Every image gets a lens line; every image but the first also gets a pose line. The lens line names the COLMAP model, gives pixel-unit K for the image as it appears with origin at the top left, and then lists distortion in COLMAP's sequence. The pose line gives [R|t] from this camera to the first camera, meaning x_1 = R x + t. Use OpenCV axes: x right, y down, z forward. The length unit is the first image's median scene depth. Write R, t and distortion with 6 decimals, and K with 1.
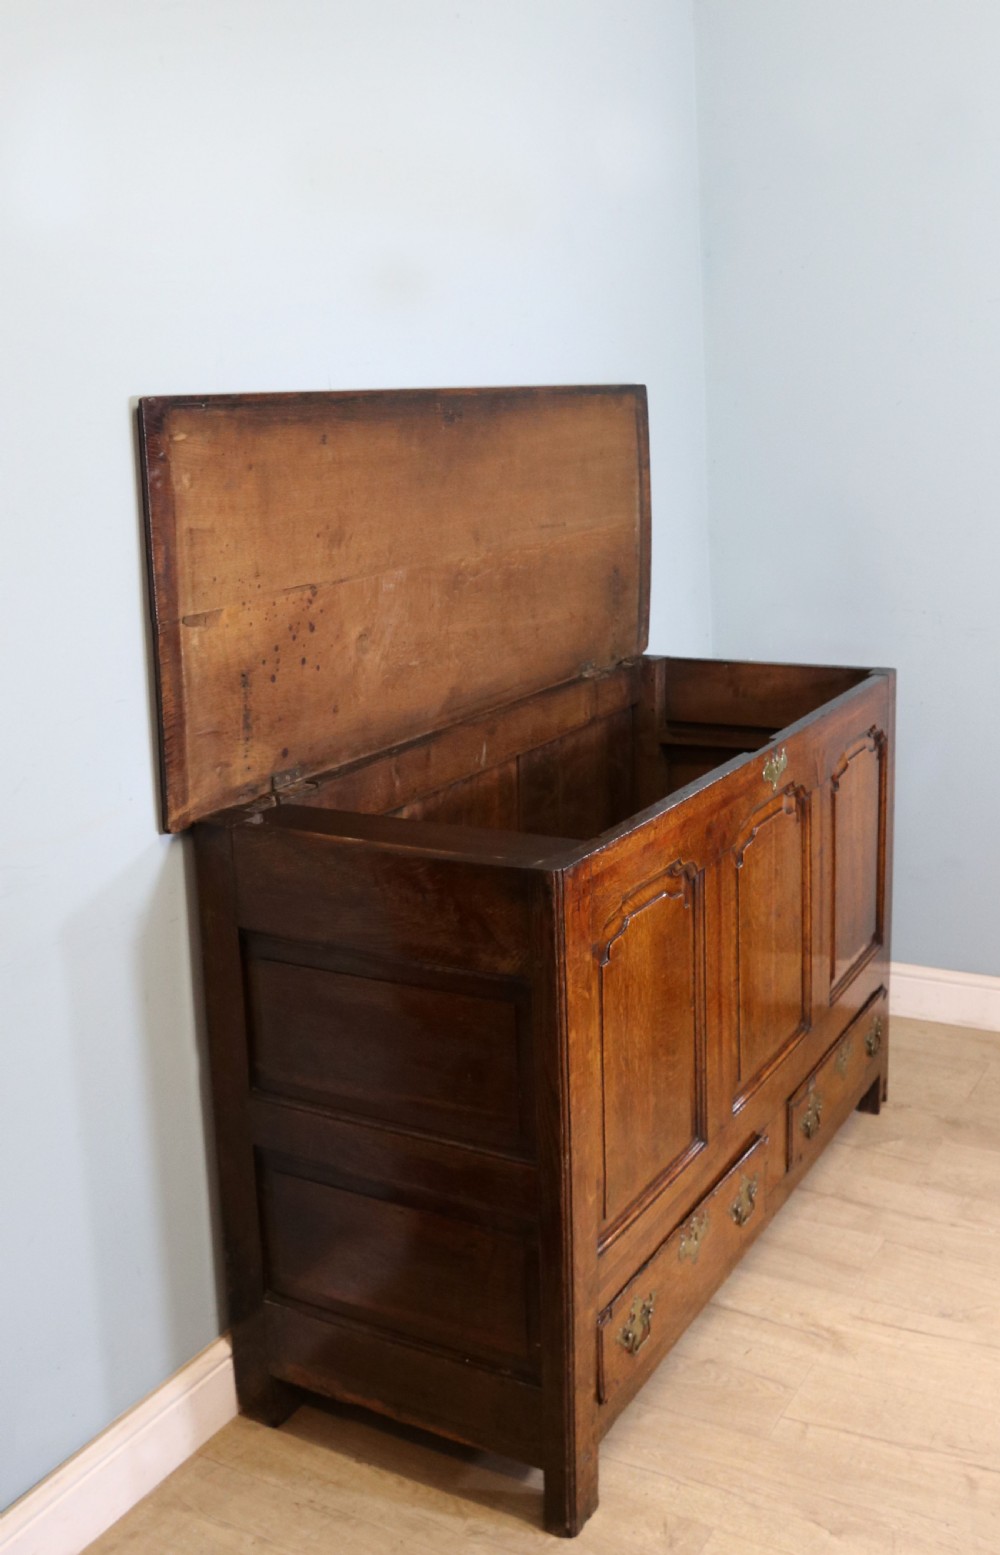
lens RADIAL K [[1567.9, 0, 521.6], [0, 1567.9, 636.9], [0, 0, 1]] dist [-0.175431, 0.151210]
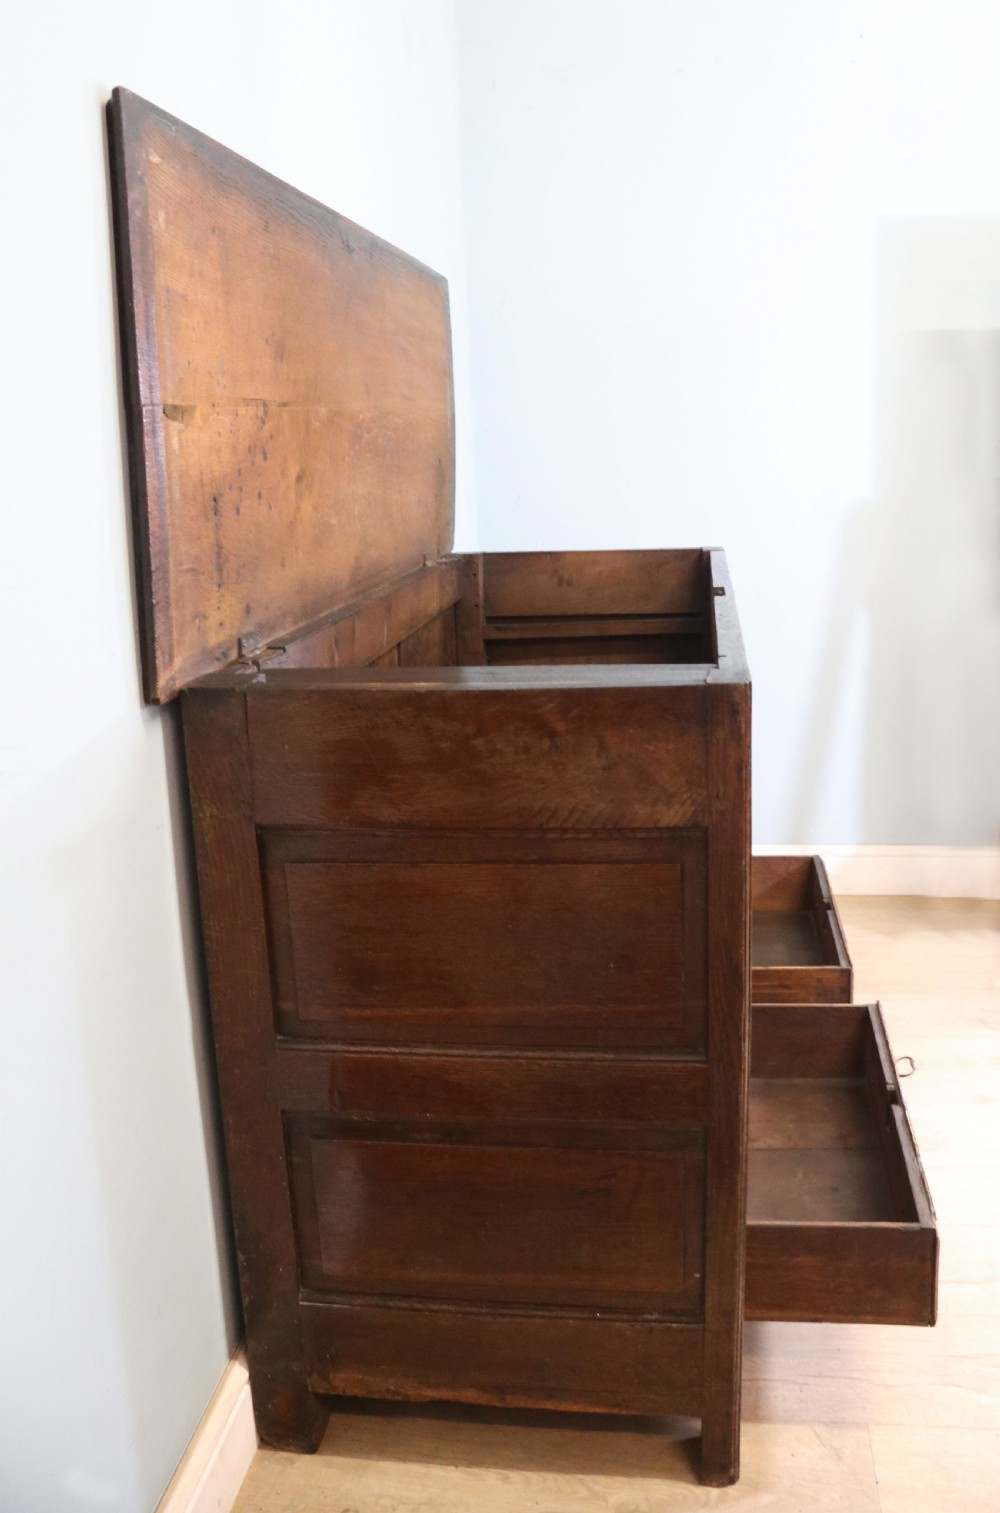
lens RADIAL K [[1266.9, 0, 553.0], [0, 1266.9, 677.0], [0, 0, 1]] dist [-0.179987, 0.126927]
pose [[0.923863, -0.069002, 0.376453, -0.257861], [0.060097, 0.997566, 0.035363, 0.098161], [-0.377976, -0.010047, 0.925761, 0.367604]]
